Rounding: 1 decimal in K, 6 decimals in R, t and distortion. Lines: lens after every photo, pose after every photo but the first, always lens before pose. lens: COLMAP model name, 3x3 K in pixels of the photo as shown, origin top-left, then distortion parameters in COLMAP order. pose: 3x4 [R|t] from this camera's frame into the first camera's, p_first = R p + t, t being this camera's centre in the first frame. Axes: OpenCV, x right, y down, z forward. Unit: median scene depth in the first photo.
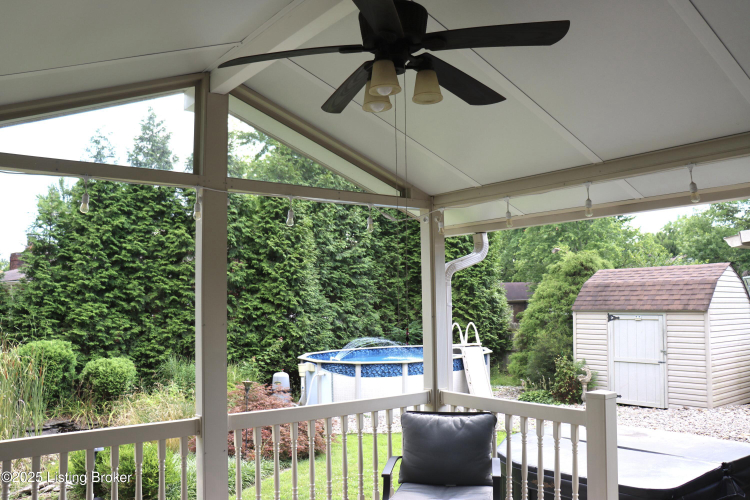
lens RADIAL K [[621.0, 0, 374.8], [0, 621.0, 247.4], [0, 0, 1]] dist [-0.180427, 0.161153]
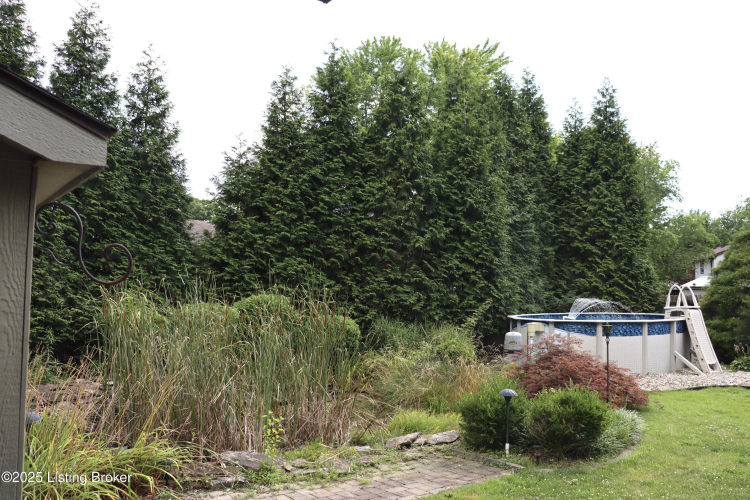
lens RADIAL K [[621.0, 0, 374.8], [0, 621.0, 247.4], [0, 0, 1]] dist [-0.180427, 0.161153]
pose [[0.999709, 0.023978, 0.002484, -0.332707], [-0.024019, 0.999549, 0.018035, 0.054717], [-0.002051, -0.018090, 0.999834, 0.050277]]
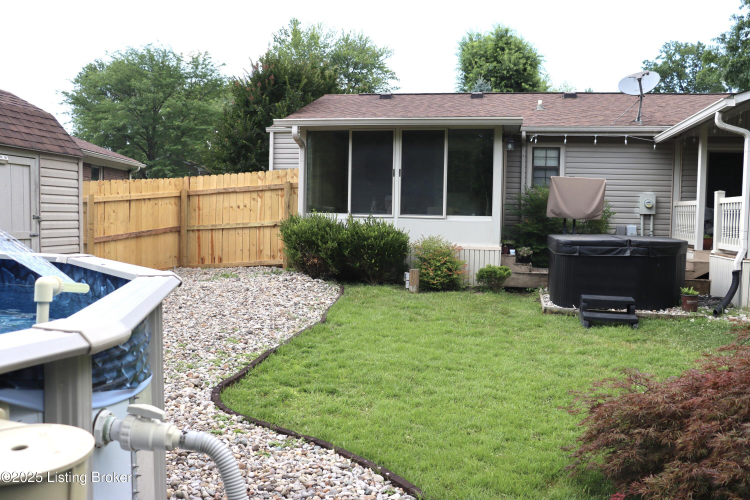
lens RADIAL K [[621.0, 0, 374.8], [0, 621.0, 247.4], [0, 0, 1]] dist [-0.180427, 0.161153]
pose [[-0.648455, -0.048100, 0.759732, -0.164474], [-0.083667, 0.996459, -0.008325, 0.142936], [-0.756641, -0.068963, -0.650184, 0.898043]]
